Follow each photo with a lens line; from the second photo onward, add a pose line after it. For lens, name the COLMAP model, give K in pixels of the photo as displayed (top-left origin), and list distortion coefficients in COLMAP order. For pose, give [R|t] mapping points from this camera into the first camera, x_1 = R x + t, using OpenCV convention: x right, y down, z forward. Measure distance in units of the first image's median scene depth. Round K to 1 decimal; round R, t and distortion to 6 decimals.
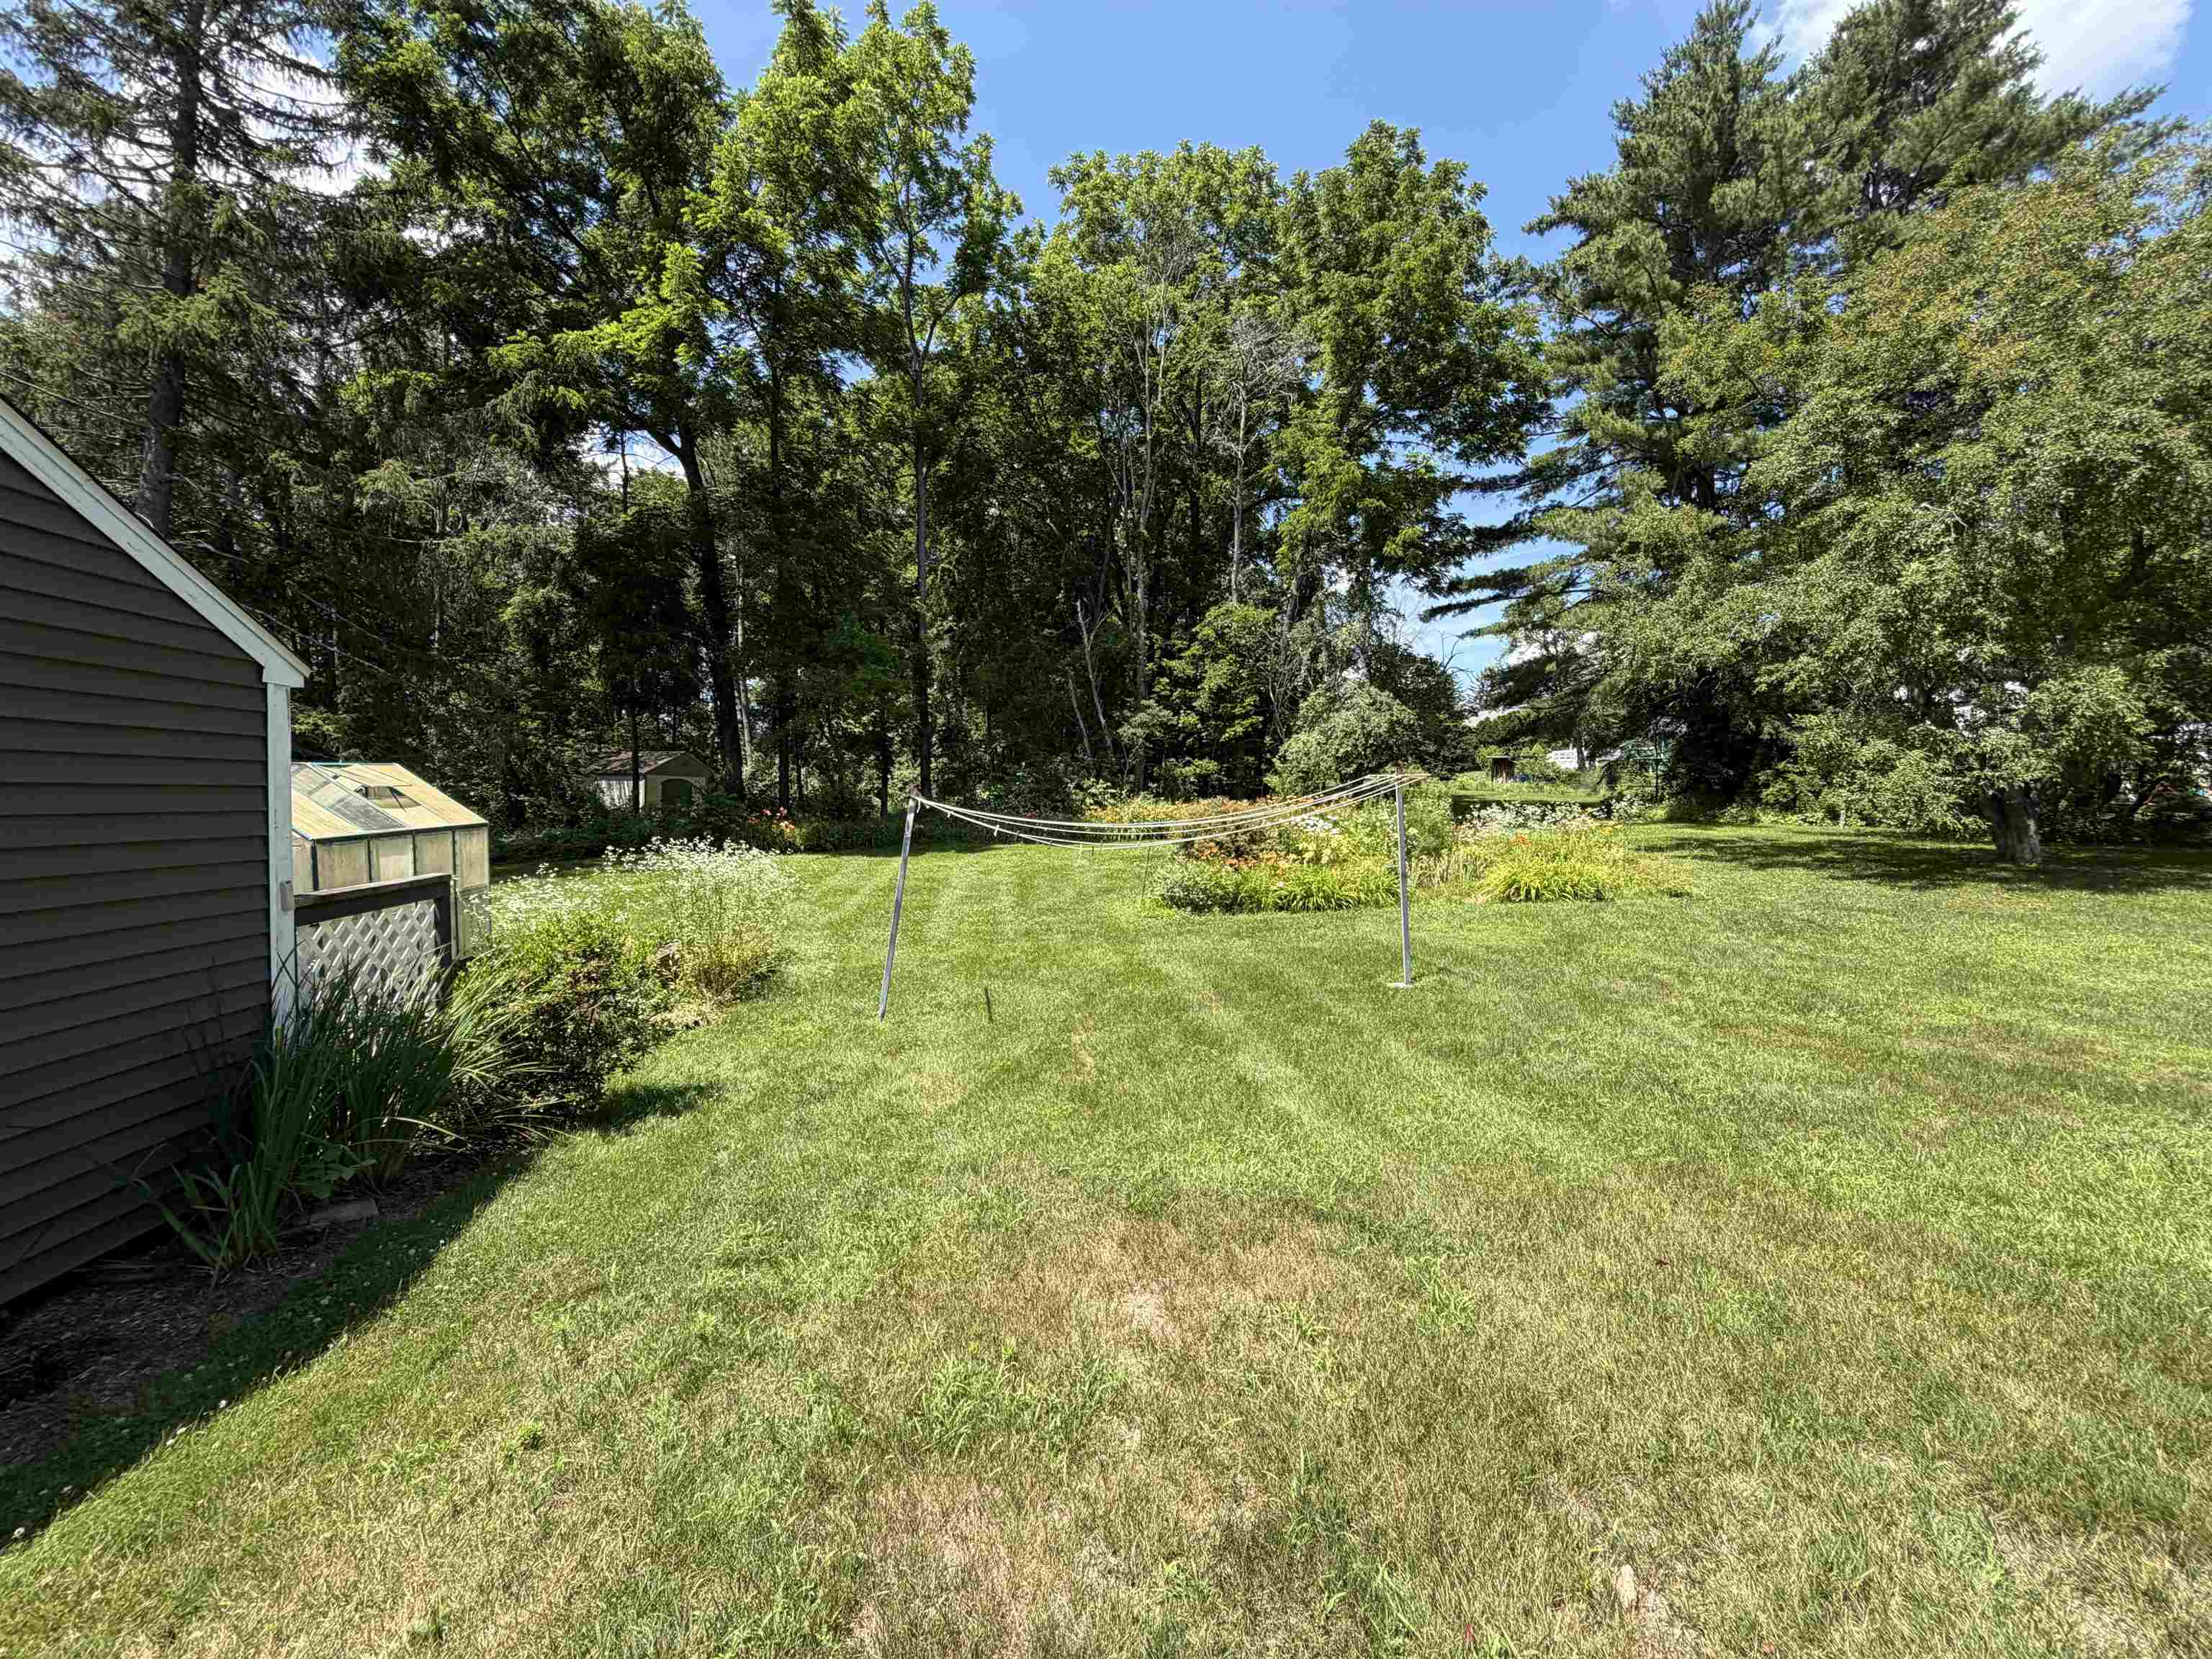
lens RADIAL K [[879.9, 0, 1101.7], [0, 879.9, 837.3], [0, 0, 1]] dist [-0.000463, 0.000526]
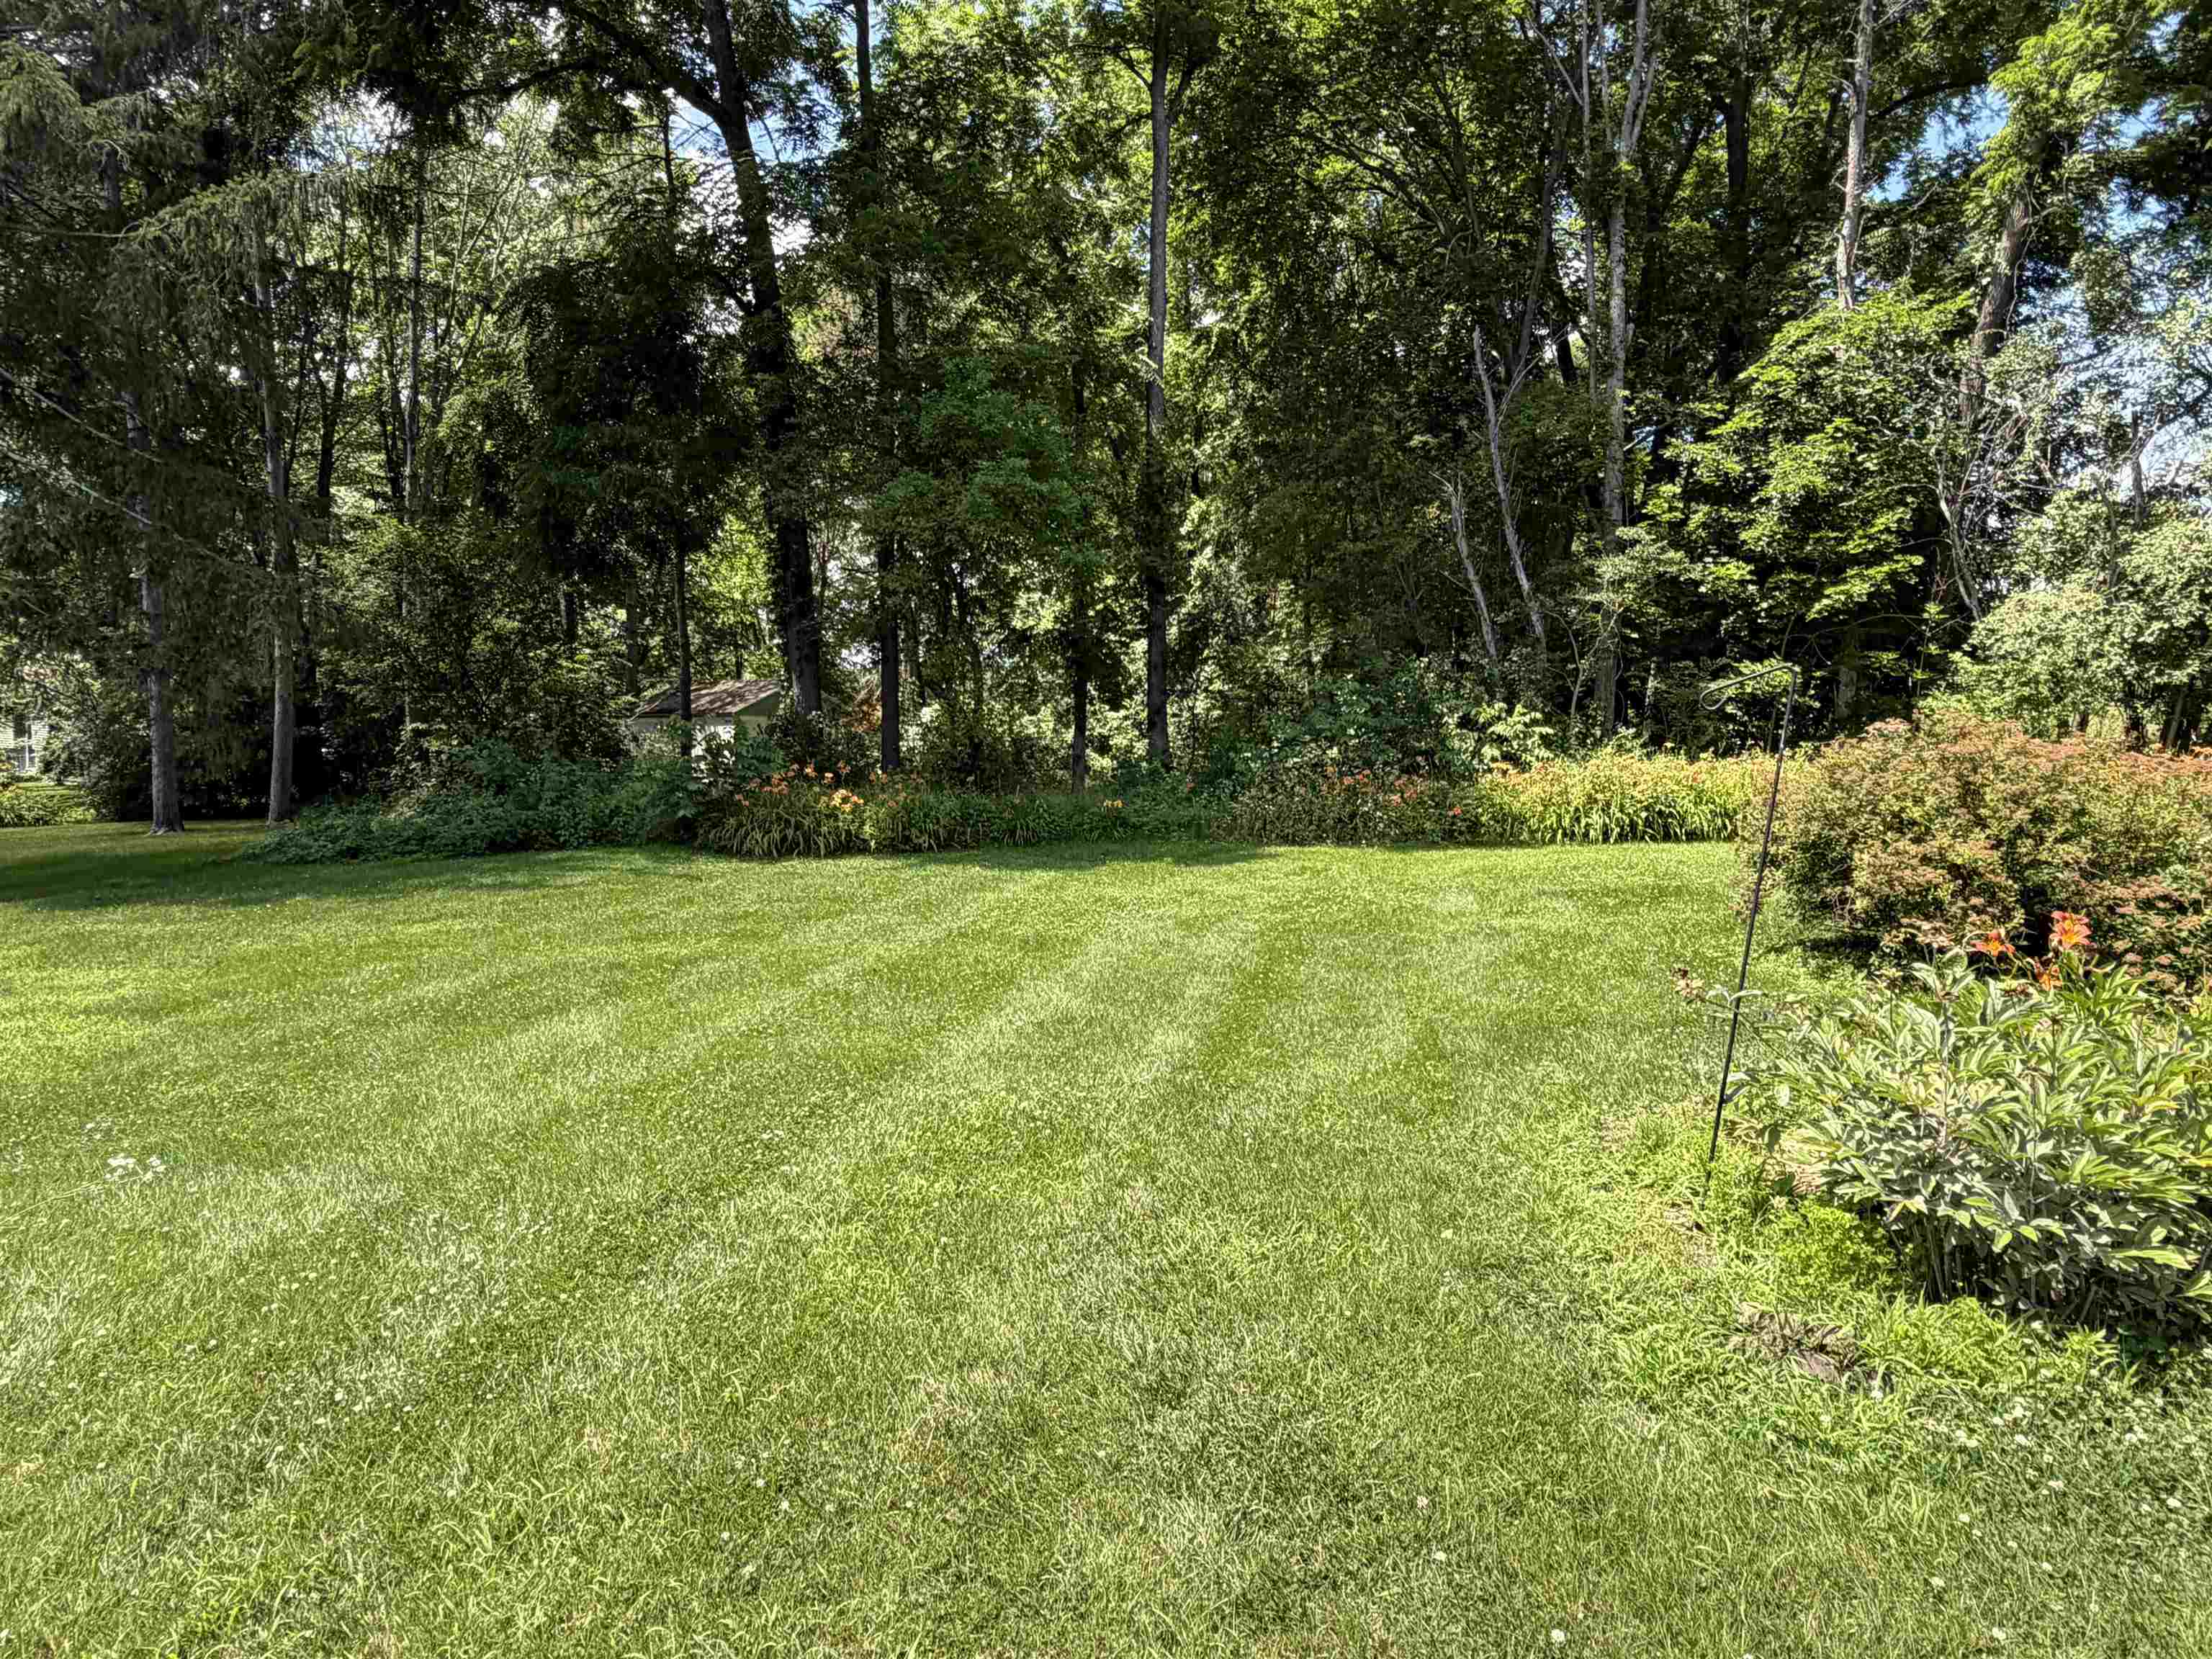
lens RADIAL K [[1263.7, 0, 1090.8], [0, 1263.7, 812.5], [0, 0, 1]] dist [0.004269, 0.000698]
pose [[0.945500, 0.012412, -0.325384, 0.003154], [-0.015755, 0.999847, -0.007643, -0.001876], [0.325239, 0.012353, 0.945551, 0.283178]]
